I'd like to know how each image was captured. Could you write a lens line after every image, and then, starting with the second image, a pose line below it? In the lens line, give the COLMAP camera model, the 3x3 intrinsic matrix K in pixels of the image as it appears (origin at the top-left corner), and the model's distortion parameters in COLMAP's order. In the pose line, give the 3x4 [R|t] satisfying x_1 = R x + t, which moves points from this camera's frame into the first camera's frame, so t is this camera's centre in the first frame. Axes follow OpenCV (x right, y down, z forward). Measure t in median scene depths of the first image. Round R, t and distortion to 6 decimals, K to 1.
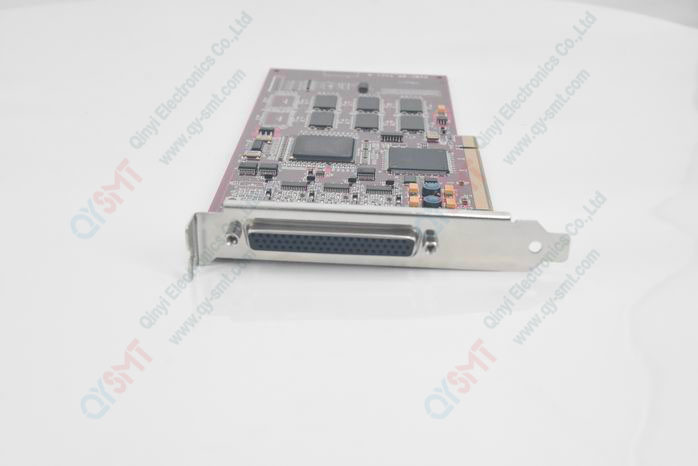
lens RADIAL K [[900.1, 0, 349.0], [0, 900.1, 233.0], [0, 0, 1]] dist [0.031394, 0.007052]
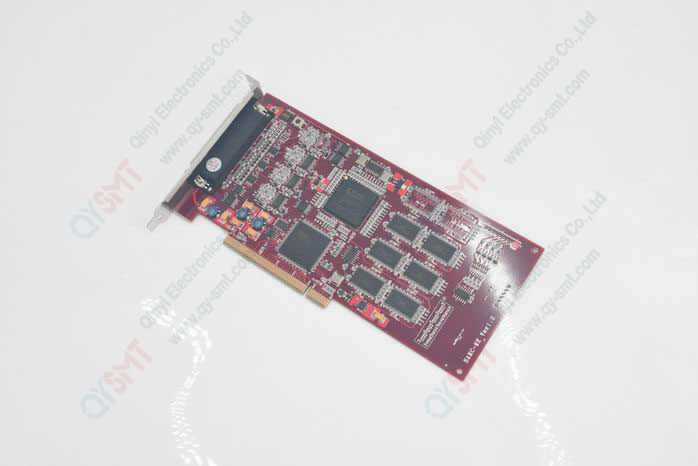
lens RADIAL K [[731.0, 0, 349.0], [0, 731.0, 233.0], [0, 0, 1]] dist [-0.015451, -0.002065]
pose [[-0.527017, 0.801622, -0.282234, 0.326286], [-0.302593, 0.133336, 0.943747, -1.124265], [0.794160, 0.582773, 0.172295, 0.743681]]
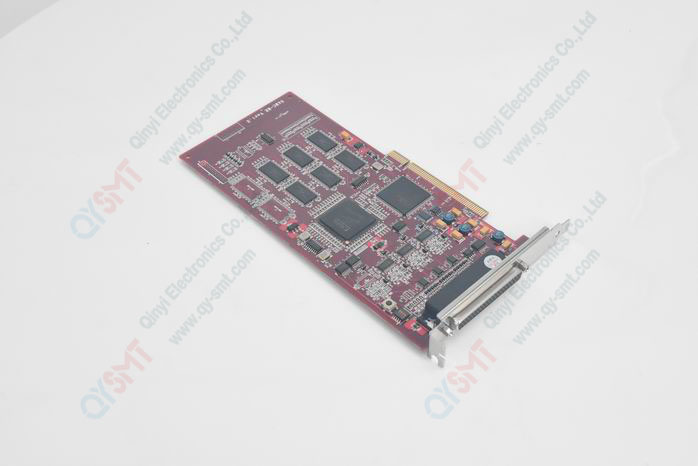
lens RADIAL K [[900.1, 0, 349.0], [0, 900.1, 233.0], [0, 0, 1]] dist [0.031394, 0.007052]
pose [[0.685504, -0.554701, 0.471583, -0.639773], [0.344569, 0.817761, 0.461020, -0.663253], [-0.641371, -0.153538, 0.751711, -0.059826]]
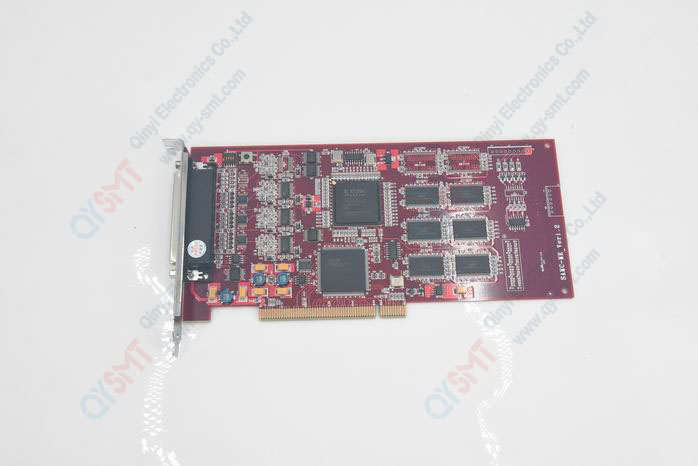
lens RADIAL K [[731.0, 0, 349.0], [0, 731.0, 233.0], [0, 0, 1]] dist [-0.015451, -0.002065]
pose [[0.069309, 0.938217, -0.339035, 0.347800], [-0.443818, 0.333366, 0.831801, -0.890655], [0.893433, 0.092819, 0.439503, 0.470271]]
